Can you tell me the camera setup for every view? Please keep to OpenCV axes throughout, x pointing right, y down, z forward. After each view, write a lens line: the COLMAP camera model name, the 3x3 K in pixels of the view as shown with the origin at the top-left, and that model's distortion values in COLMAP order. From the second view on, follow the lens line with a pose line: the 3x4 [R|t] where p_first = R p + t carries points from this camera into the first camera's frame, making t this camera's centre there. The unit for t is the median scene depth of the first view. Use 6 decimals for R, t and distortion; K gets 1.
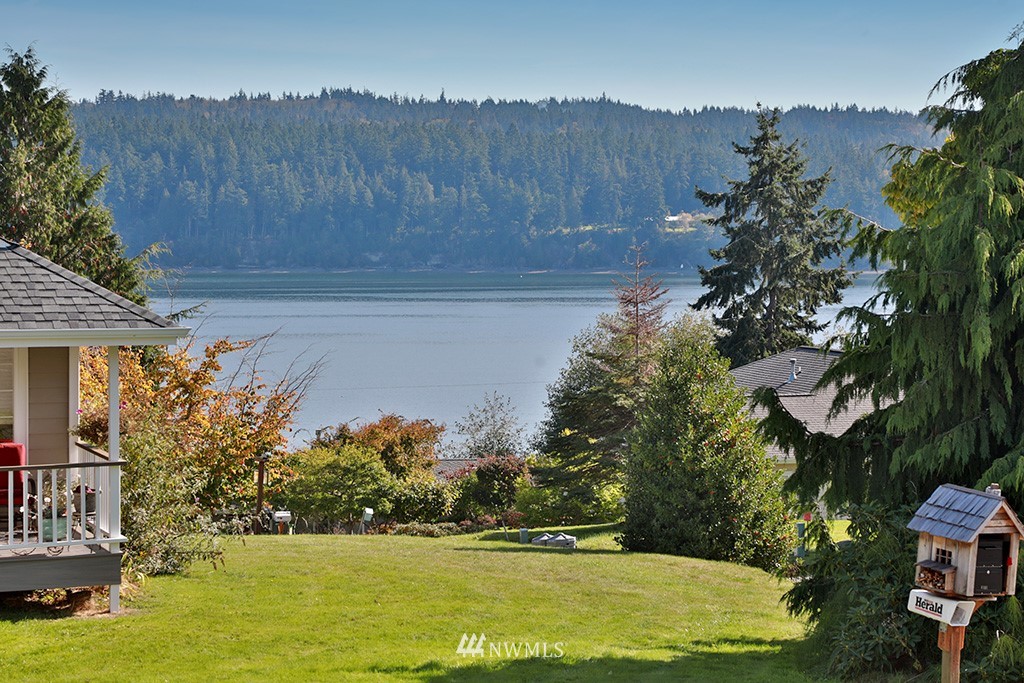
lens RADIAL K [[3041.9, 0, 512.0], [0, 3041.9, 341.5], [0, 0, 1]] dist [0.649212, 0.192829]
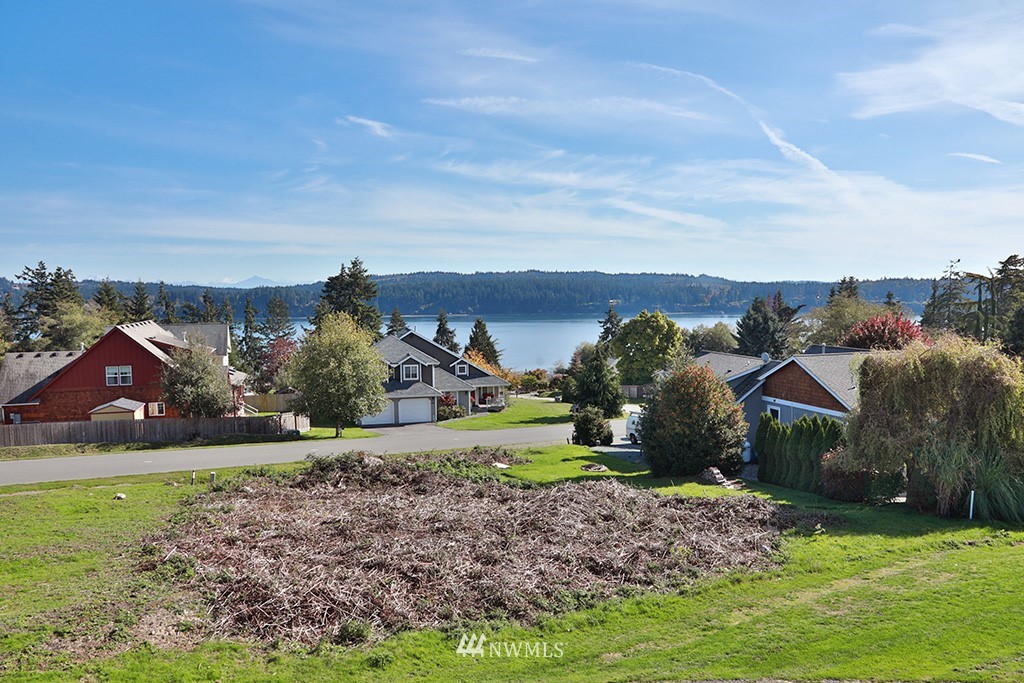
lens RADIAL K [[740.5, 0, 512.0], [0, 740.5, 341.5], [0, 0, 1]] dist [-0.113159, 0.059121]
pose [[0.996464, -0.007304, -0.083701, 0.019603], [0.008694, 0.999830, 0.016247, -0.035056], [0.083568, -0.016917, 0.996358, -0.272063]]
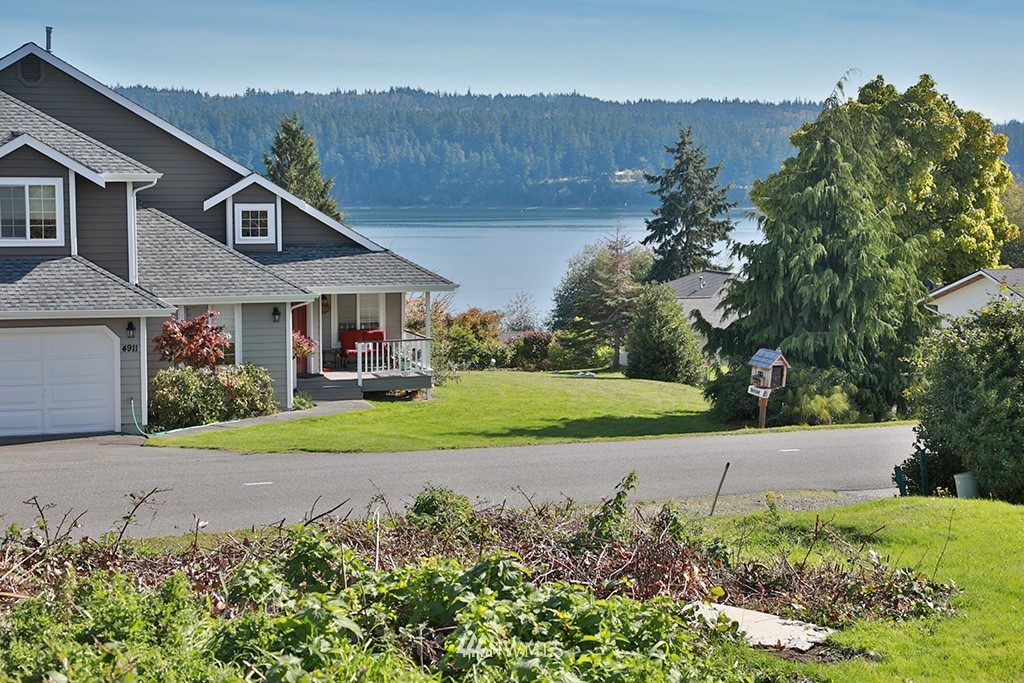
lens RADIAL K [[1986.3, 0, 512.0], [0, 1986.3, 341.5], [0, 0, 1]] dist [0.312872, 0.077878]
pose [[0.999999, 0.000461, -0.000911, -0.011814], [-0.000420, 0.999003, 0.044651, -0.005680], [0.000931, -0.044650, 0.999002, -0.112859]]
